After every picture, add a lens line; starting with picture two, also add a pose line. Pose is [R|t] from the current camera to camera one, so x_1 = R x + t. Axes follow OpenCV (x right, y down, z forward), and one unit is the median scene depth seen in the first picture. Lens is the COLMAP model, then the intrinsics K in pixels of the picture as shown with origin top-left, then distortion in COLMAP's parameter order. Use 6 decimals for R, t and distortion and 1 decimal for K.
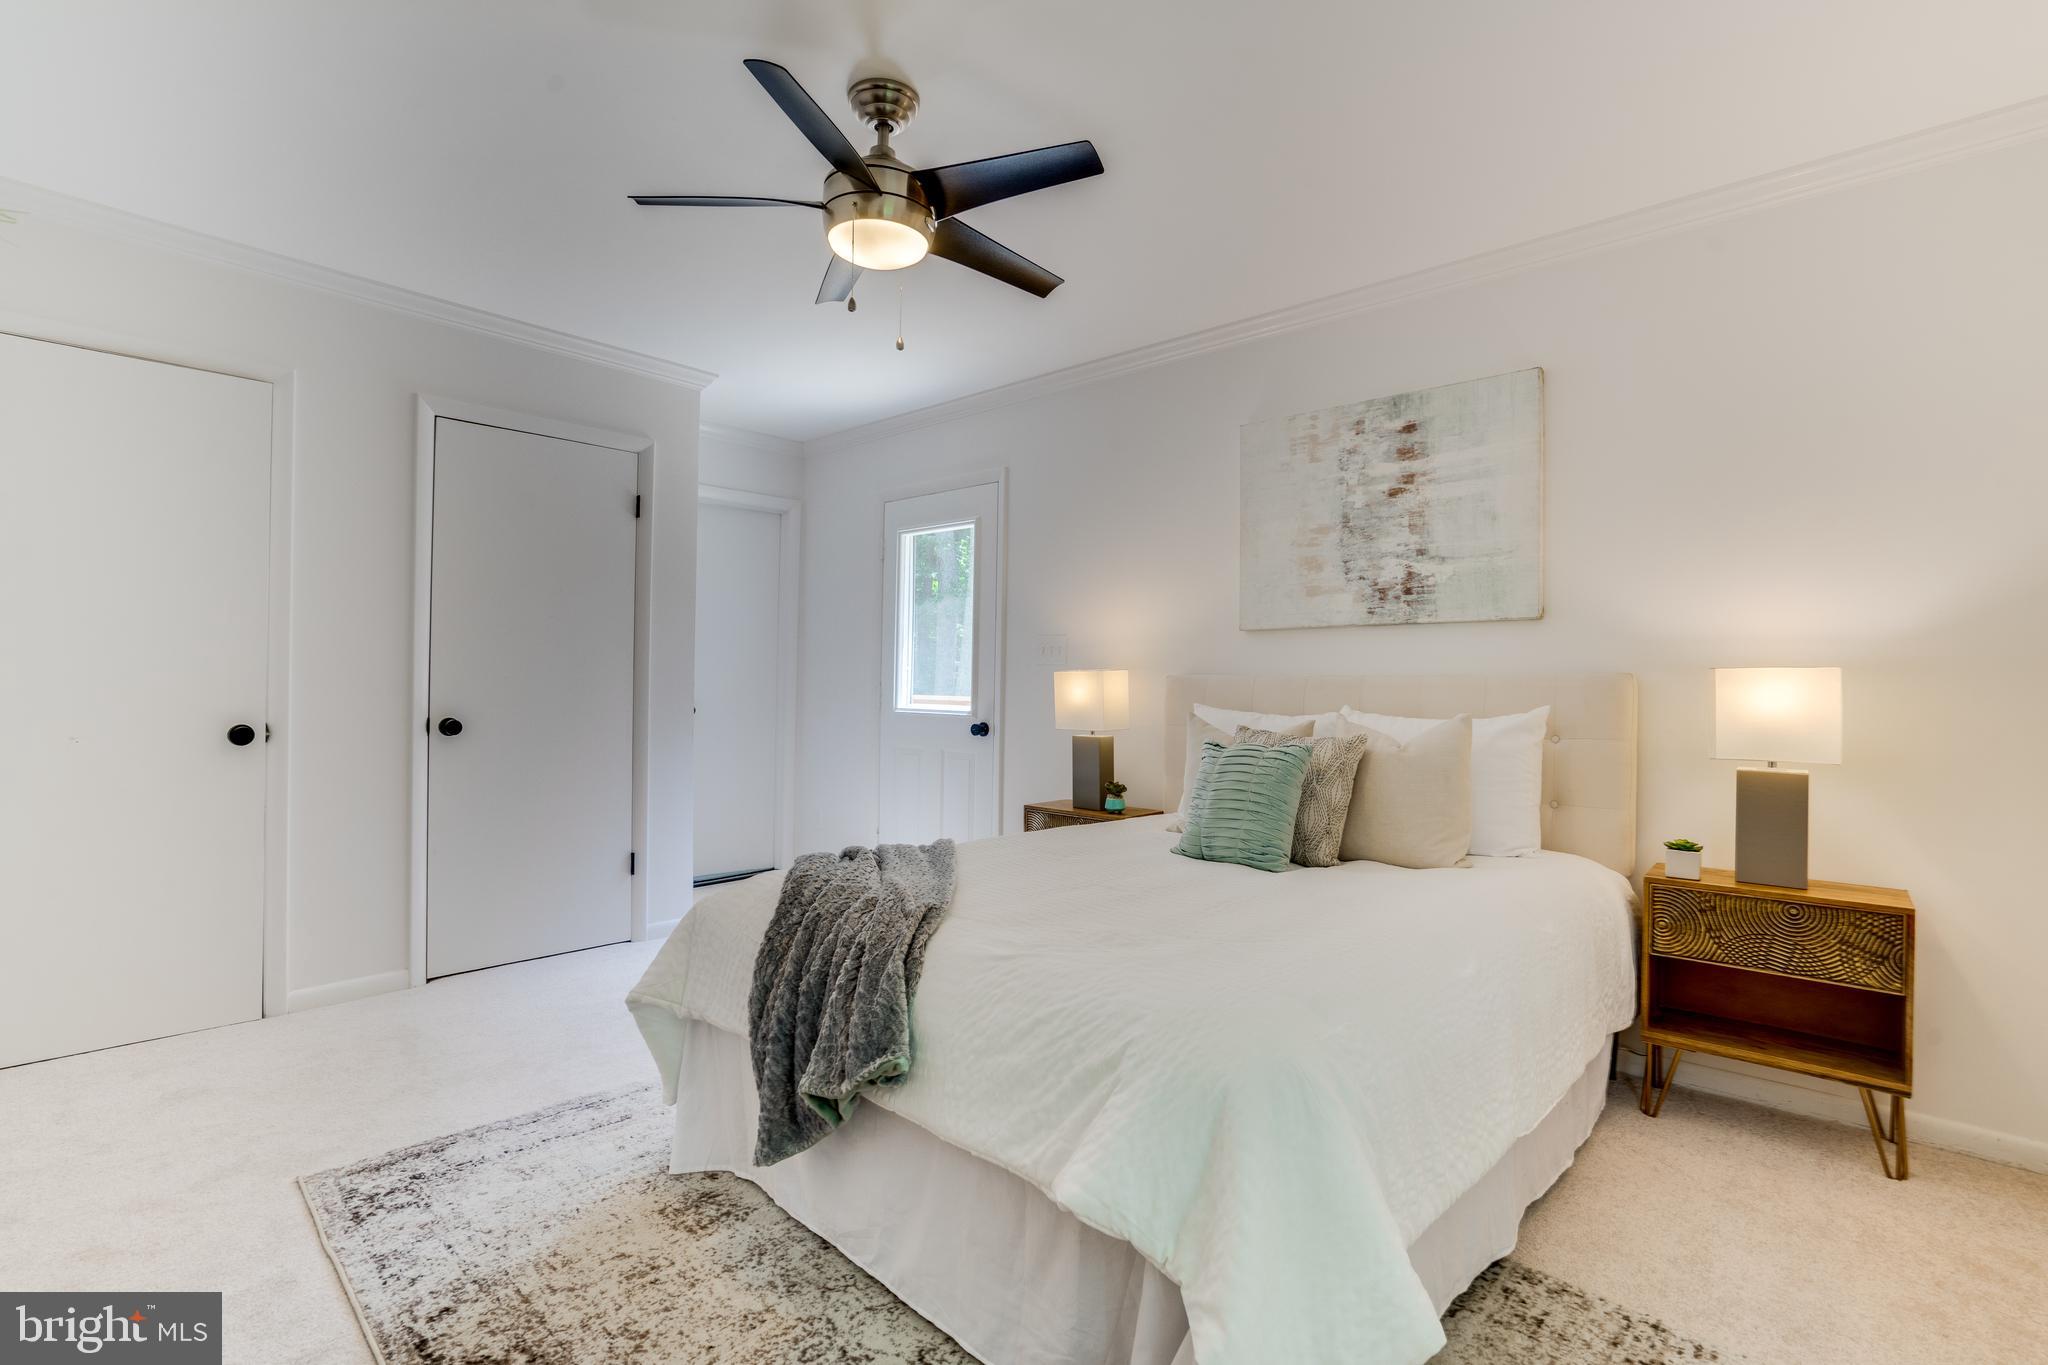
lens RADIAL K [[939.2, 0, 1011.9], [0, 939.2, 676.5], [0, 0, 1]] dist [-0.026776, 0.007423]
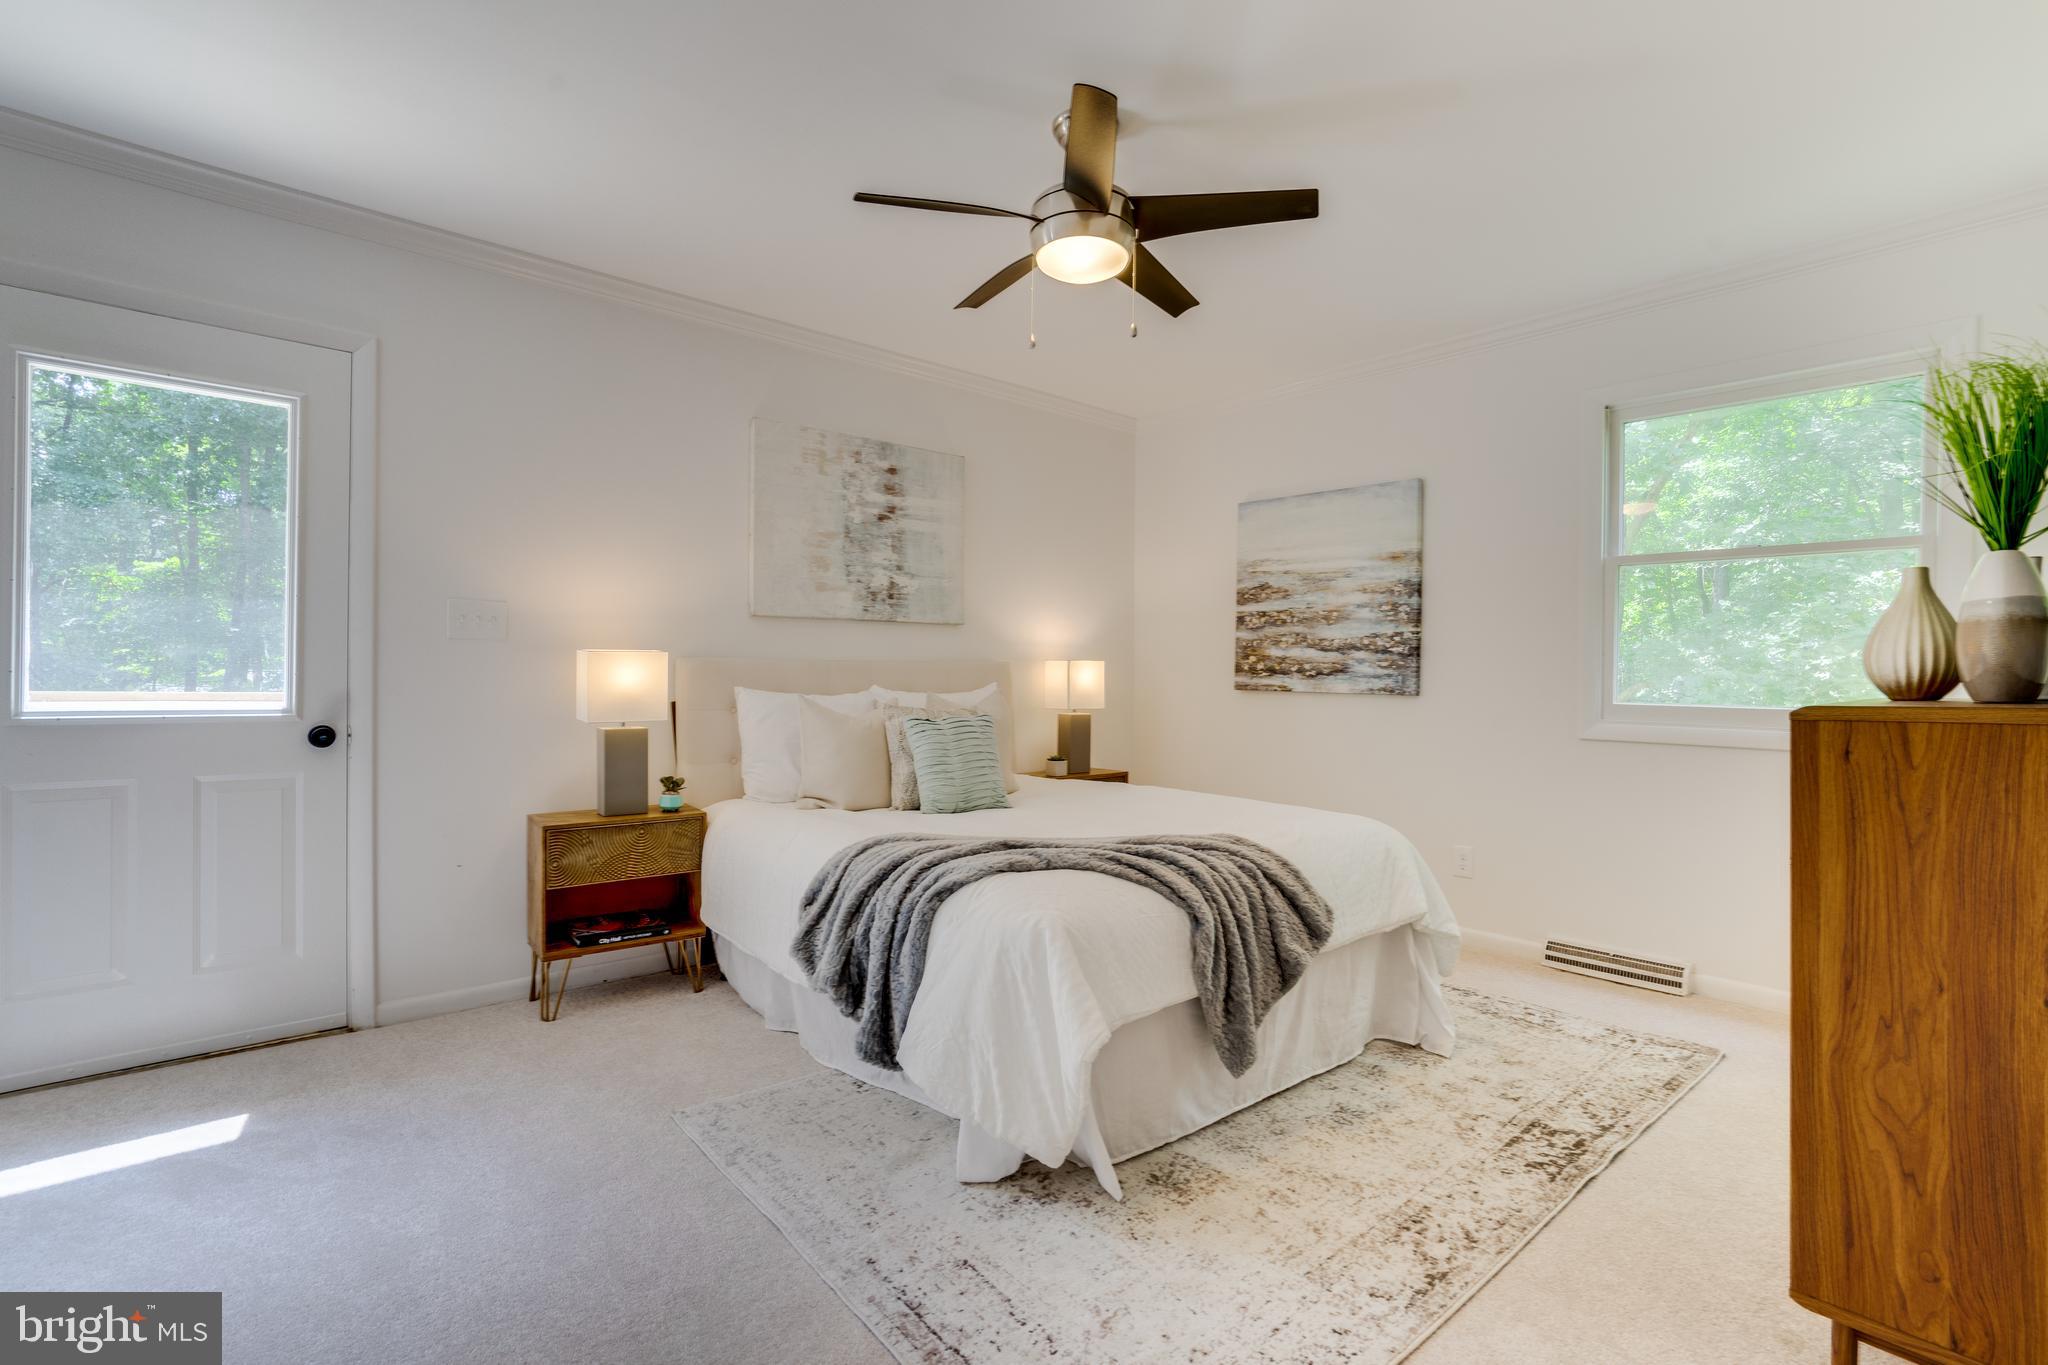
lens RADIAL K [[939.2, 0, 1035.9], [0, 939.2, 679.4], [0, 0, 1]] dist [-0.026776, 0.007423]
pose [[0.104190, -0.017610, 0.994402, -0.843556], [-0.017004, 0.999666, 0.019484, -0.004287], [-0.994412, -0.018939, 0.103855, 0.648602]]
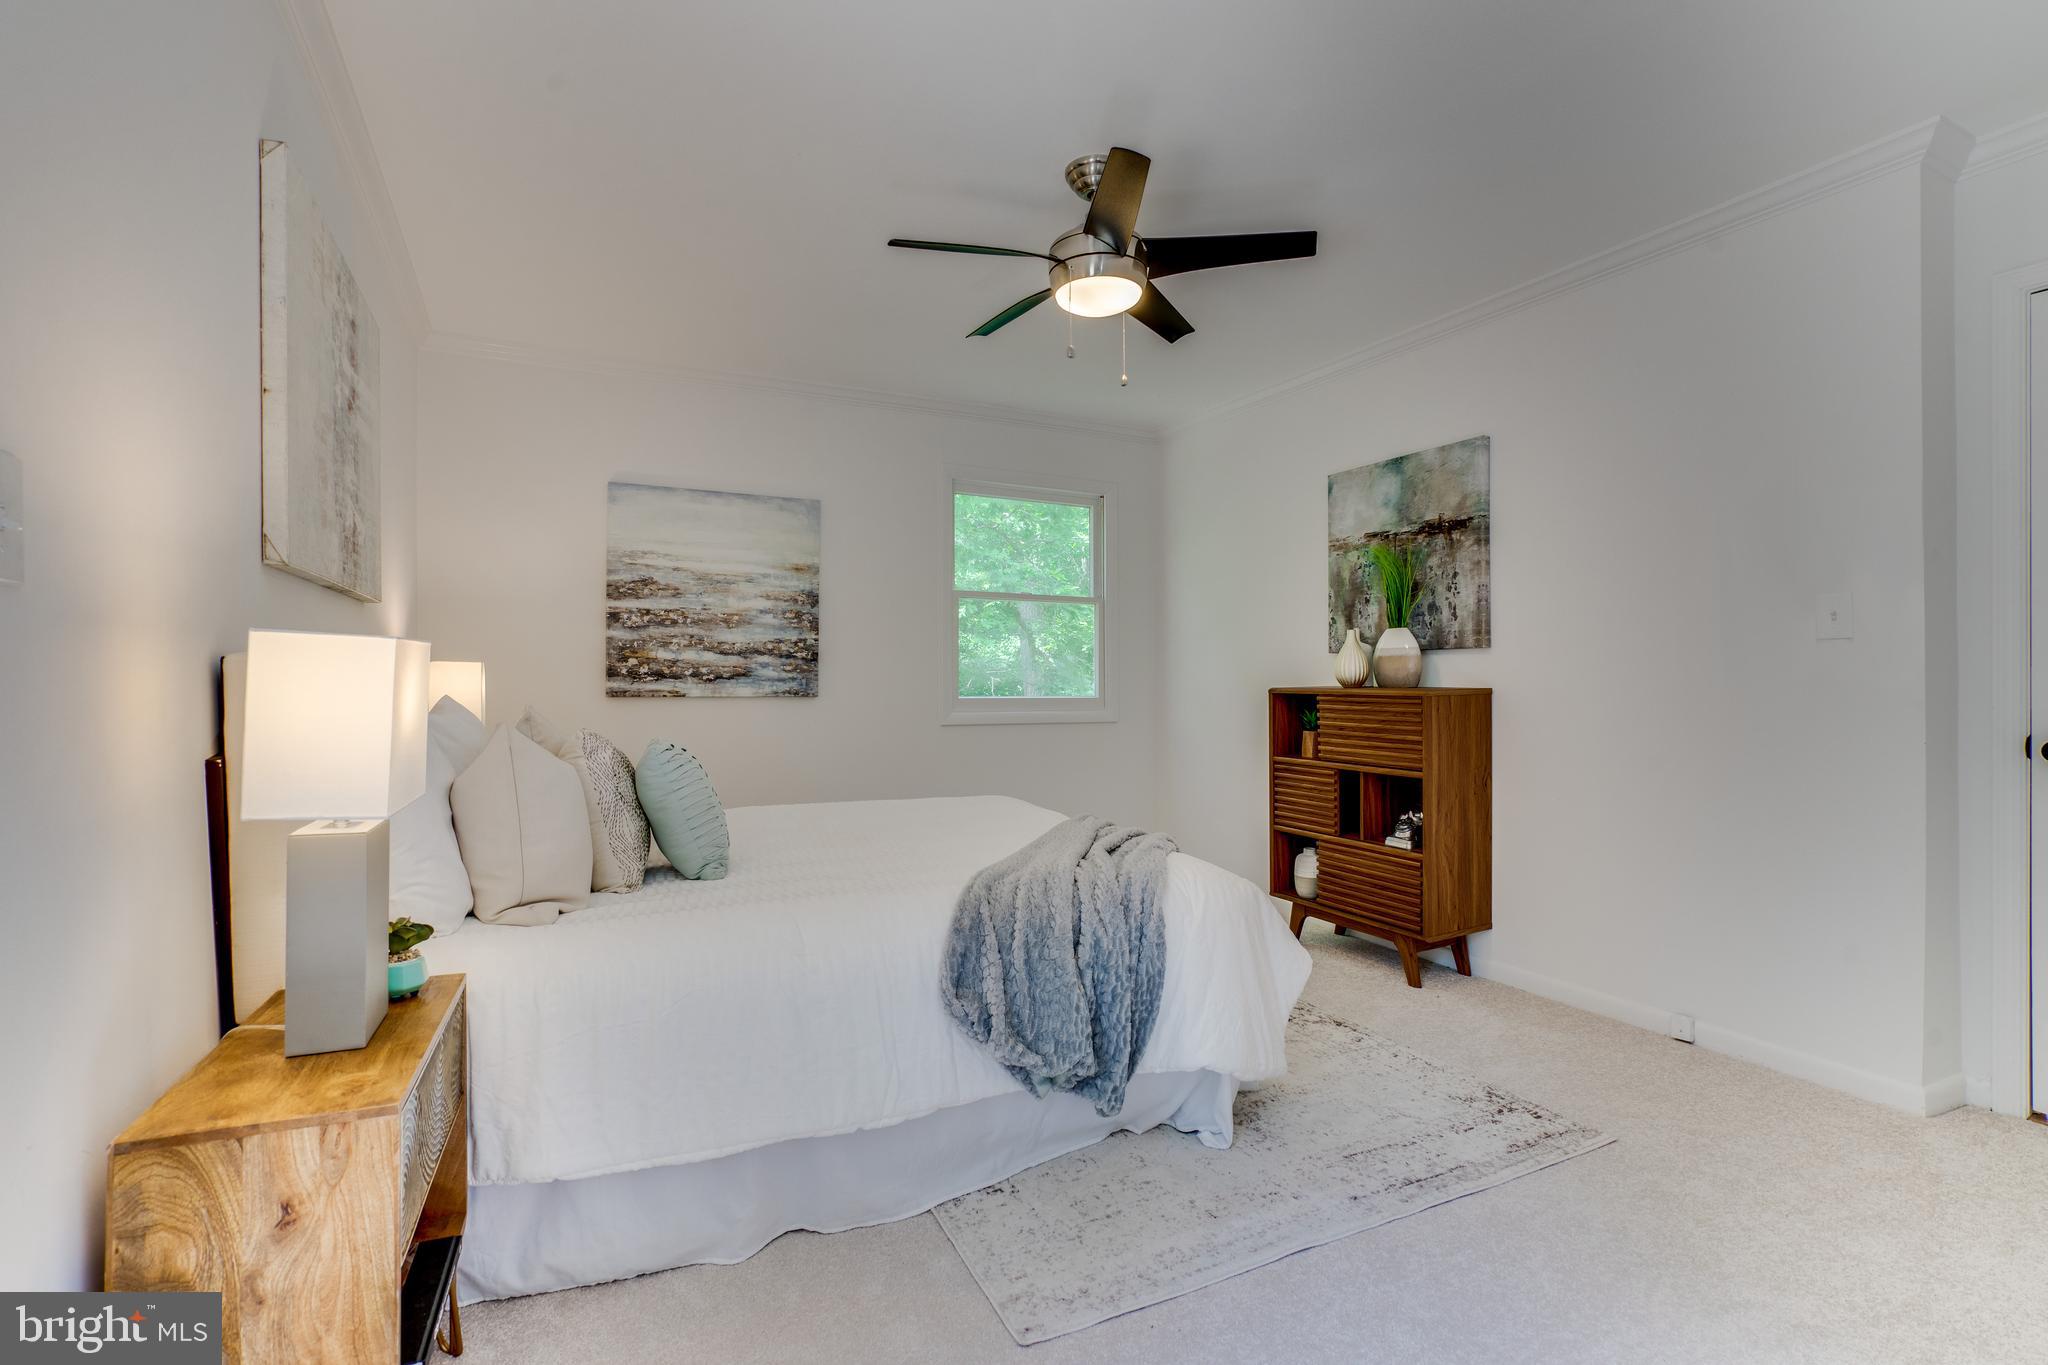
lens RADIAL K [[939.2, 0, 1017.8], [0, 939.2, 676.0], [0, 0, 1]] dist [-0.026776, 0.007423]
pose [[-0.935943, -0.010693, 0.351989, -0.317371], [-0.013514, 0.999893, -0.005558, 0.006184], [-0.351892, -0.009959, -0.935987, 1.467808]]
